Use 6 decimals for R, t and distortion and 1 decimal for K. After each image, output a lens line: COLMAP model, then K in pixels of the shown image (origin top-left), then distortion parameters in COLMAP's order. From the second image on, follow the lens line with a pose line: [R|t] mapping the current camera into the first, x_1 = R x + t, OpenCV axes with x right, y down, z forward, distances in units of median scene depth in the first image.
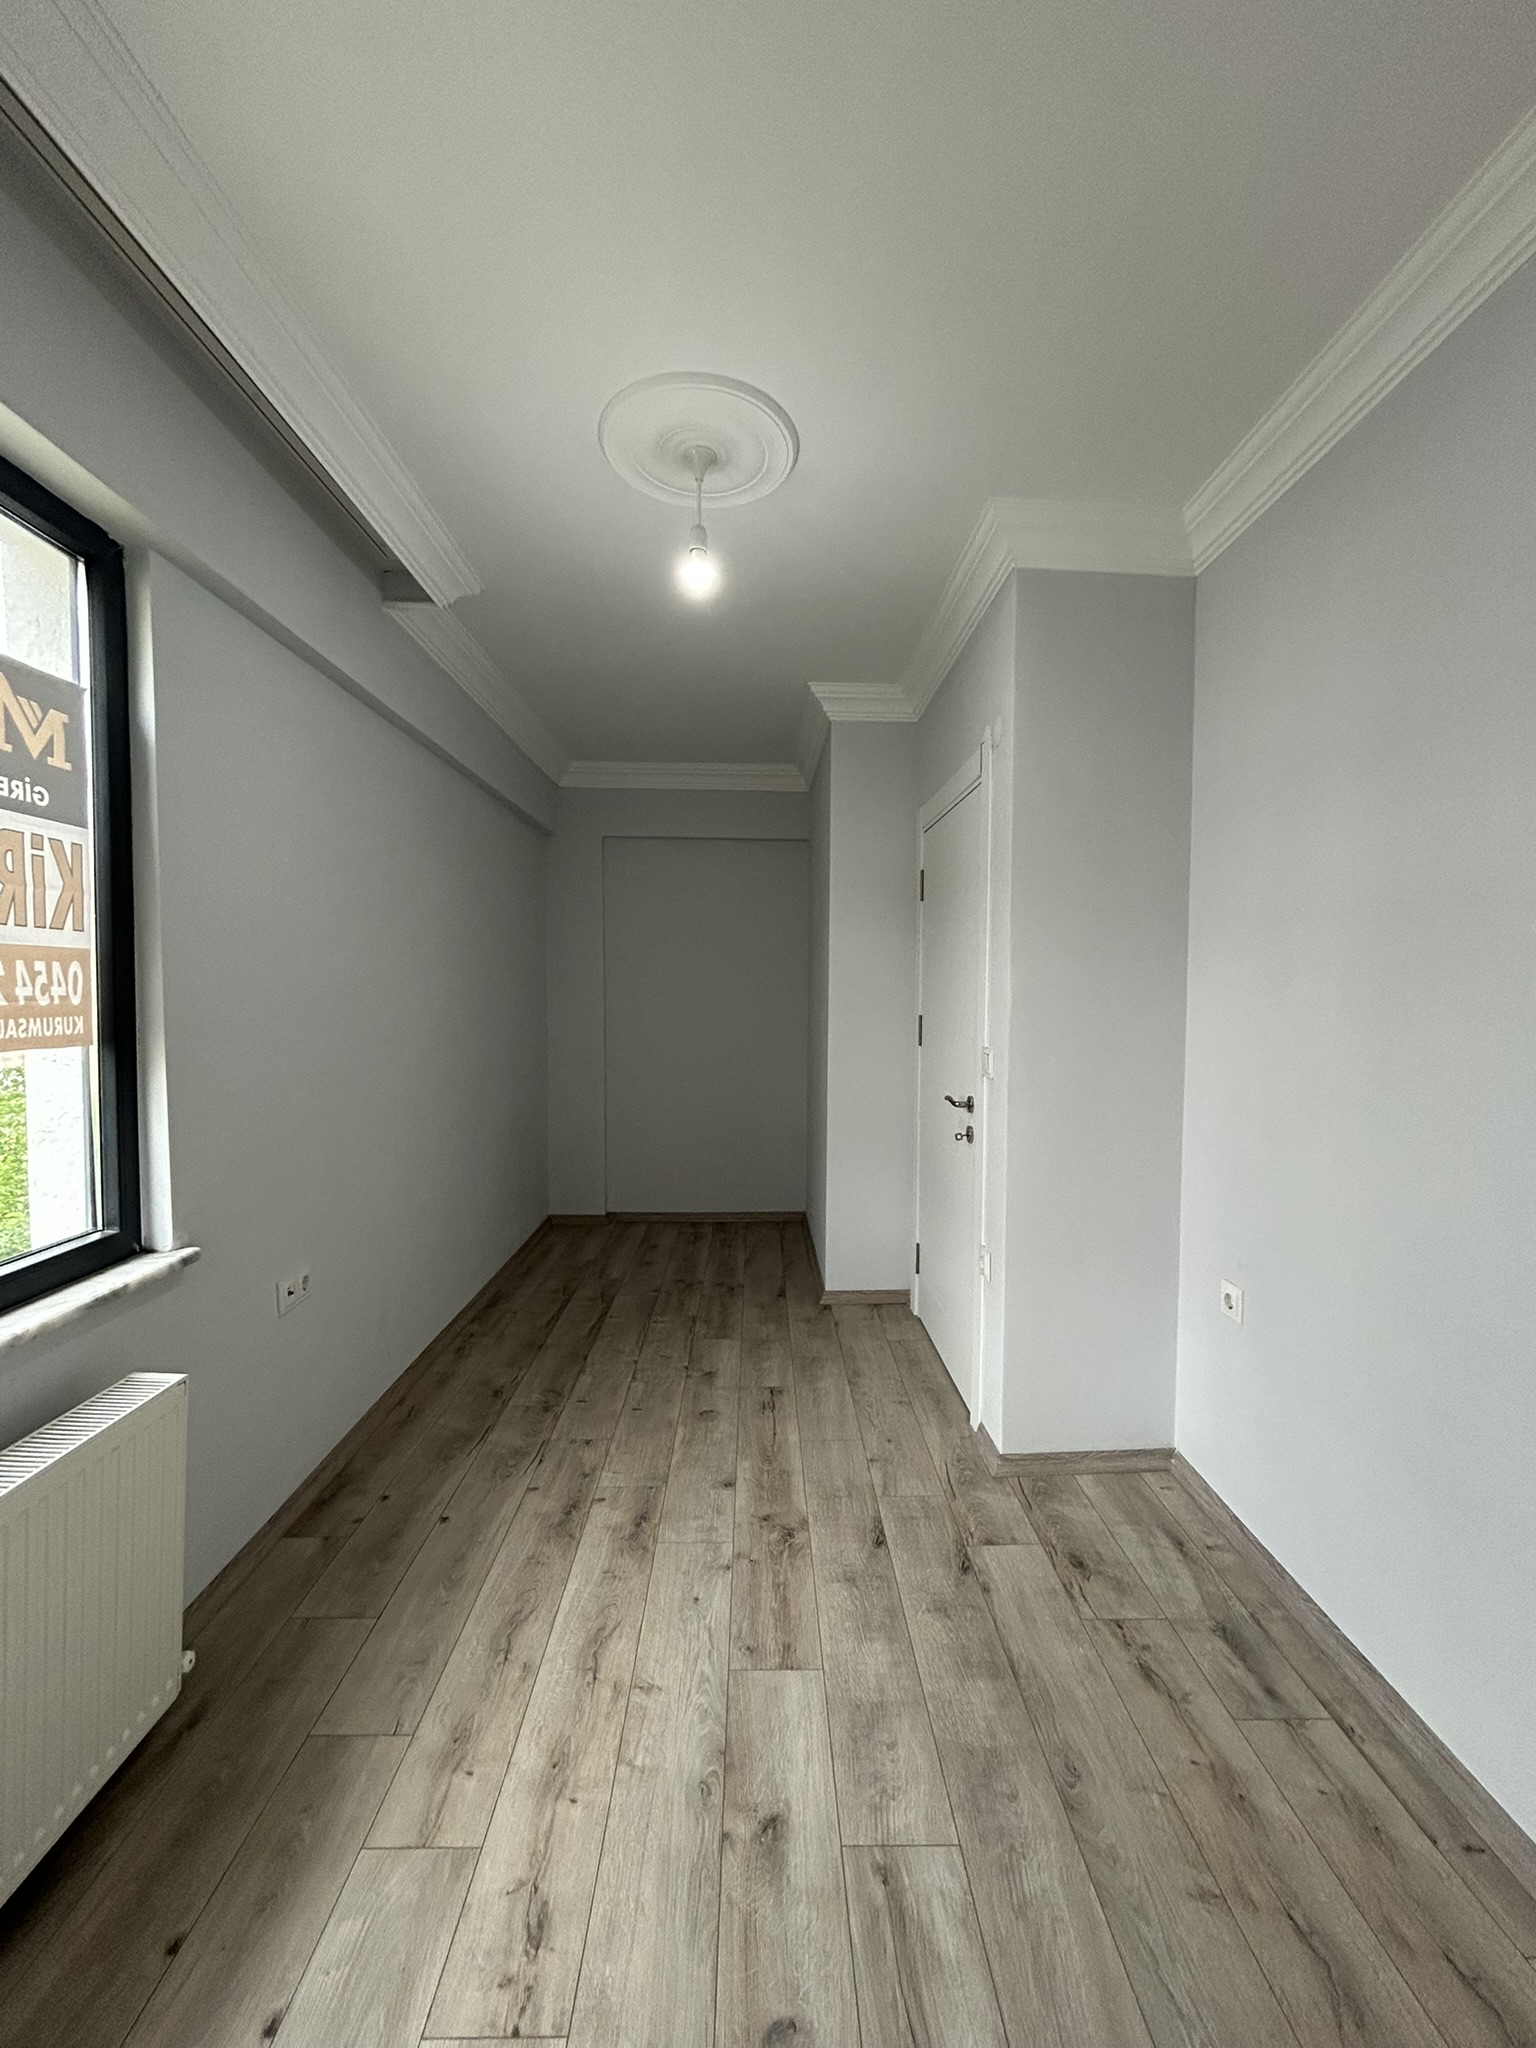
lens RADIAL K [[818.9, 0, 812.4], [0, 818.9, 1039.6], [0, 0, 1]] dist [-0.003466, 0.000504]
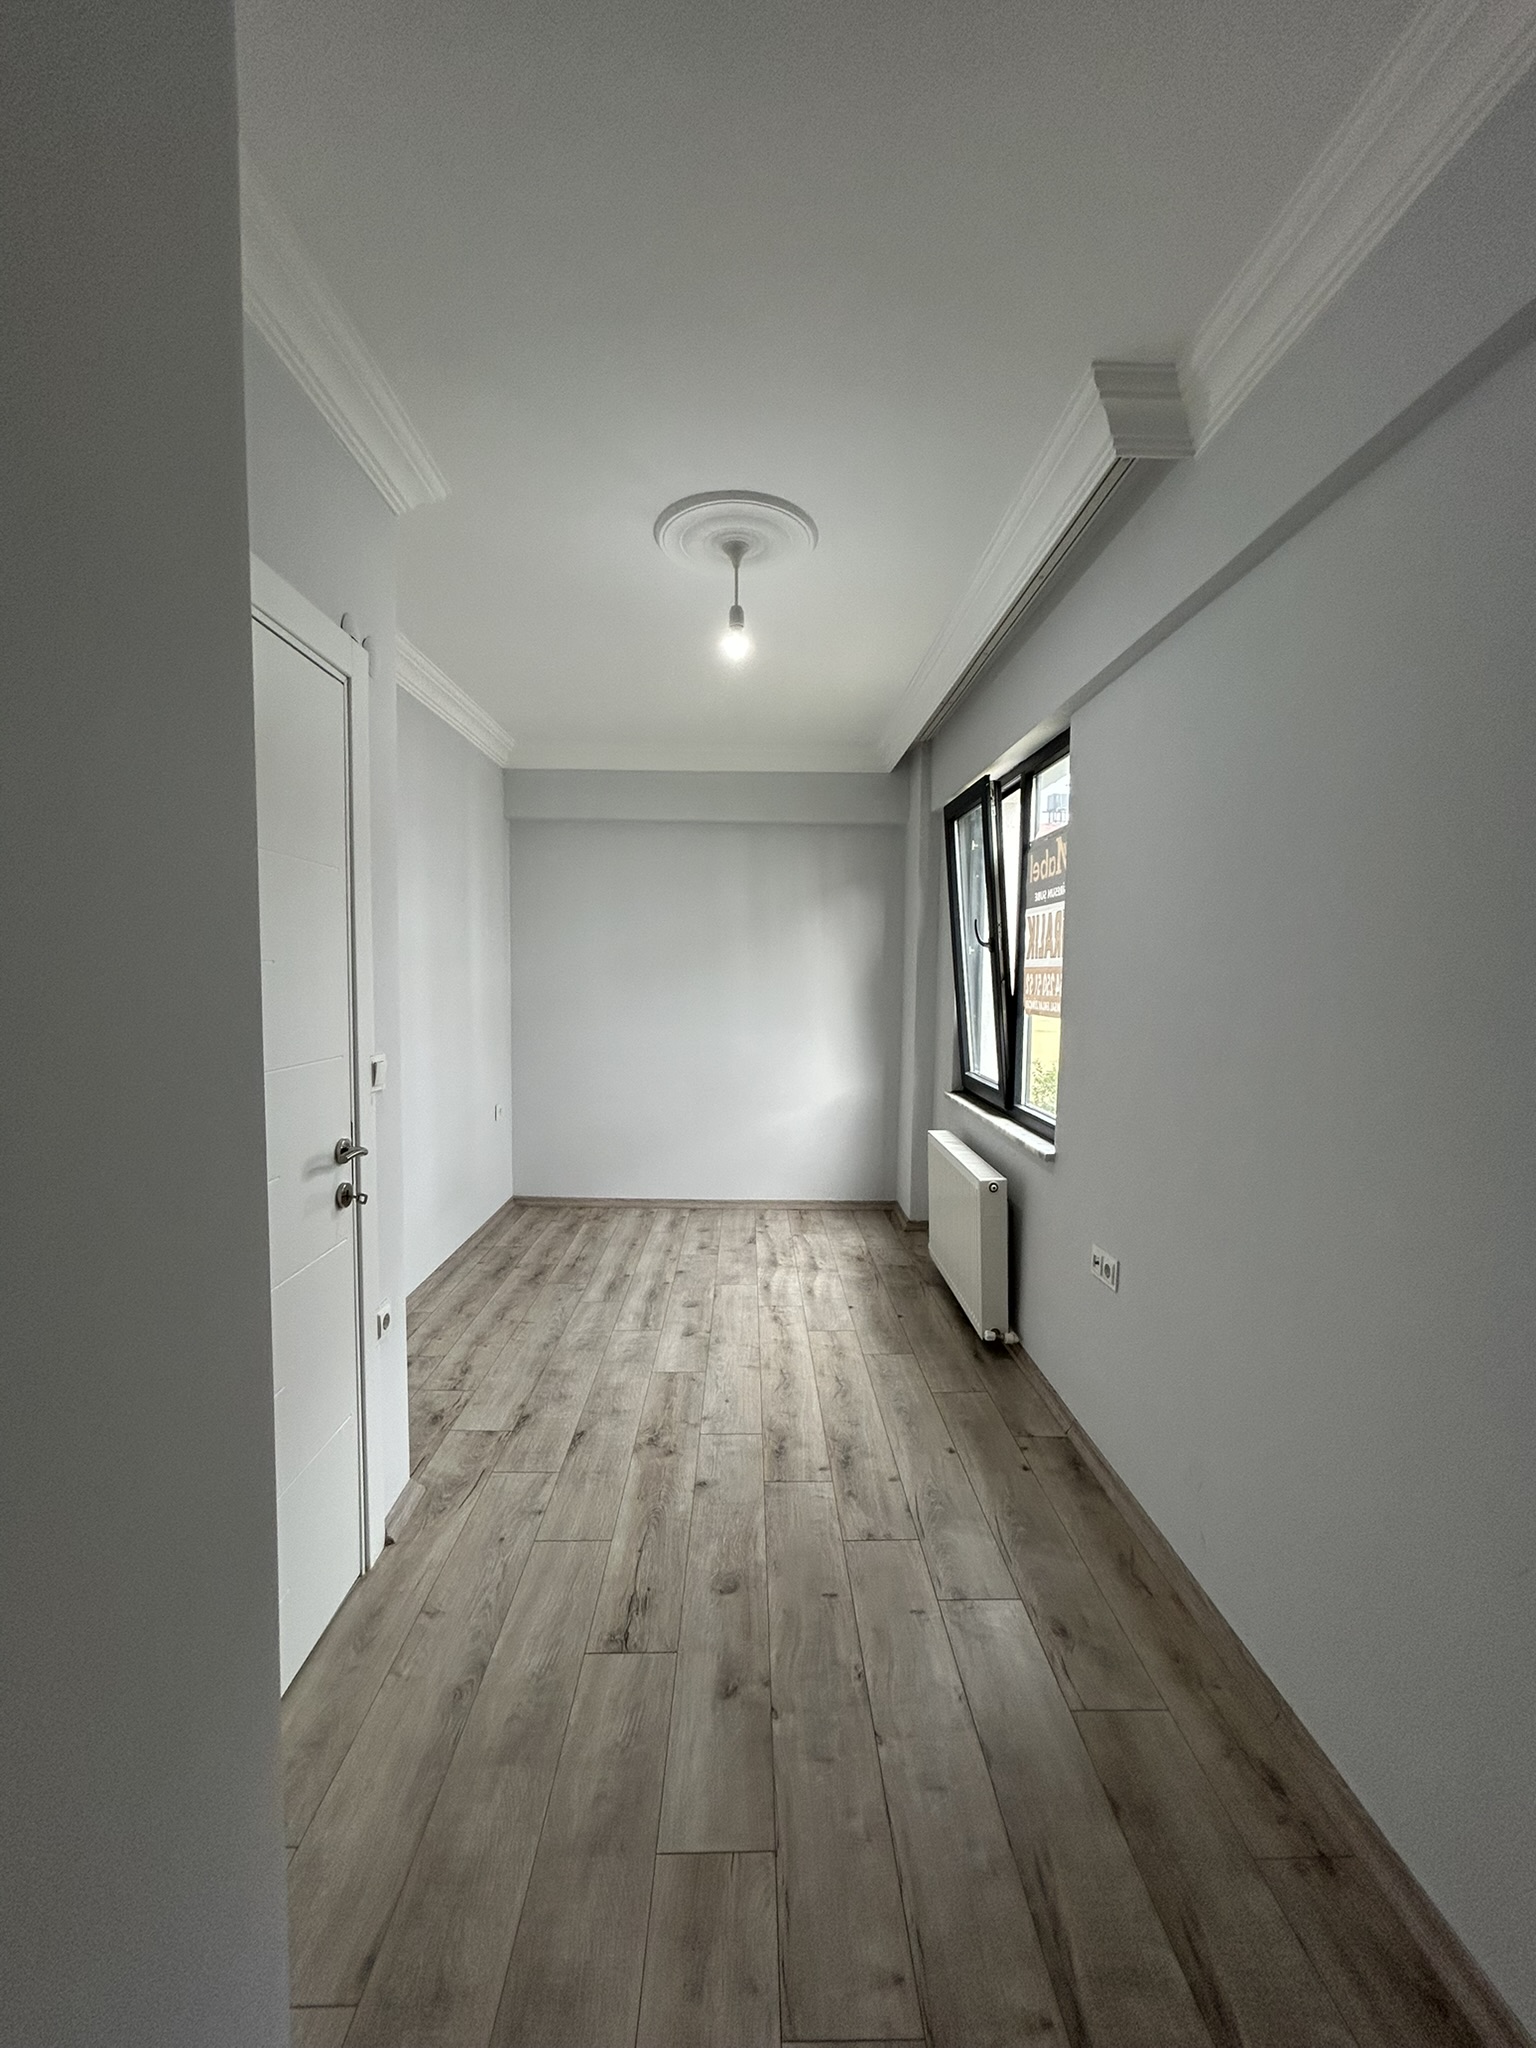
lens RADIAL K [[818.9, 0, 785.3], [0, 818.9, 1019.3], [0, 0, 1]] dist [-0.003466, 0.000504]
pose [[-0.999559, -0.019203, 0.022652, -0.230121], [-0.016496, 0.993326, 0.114157, -0.138308], [-0.024693, 0.113733, -0.993204, 2.049154]]
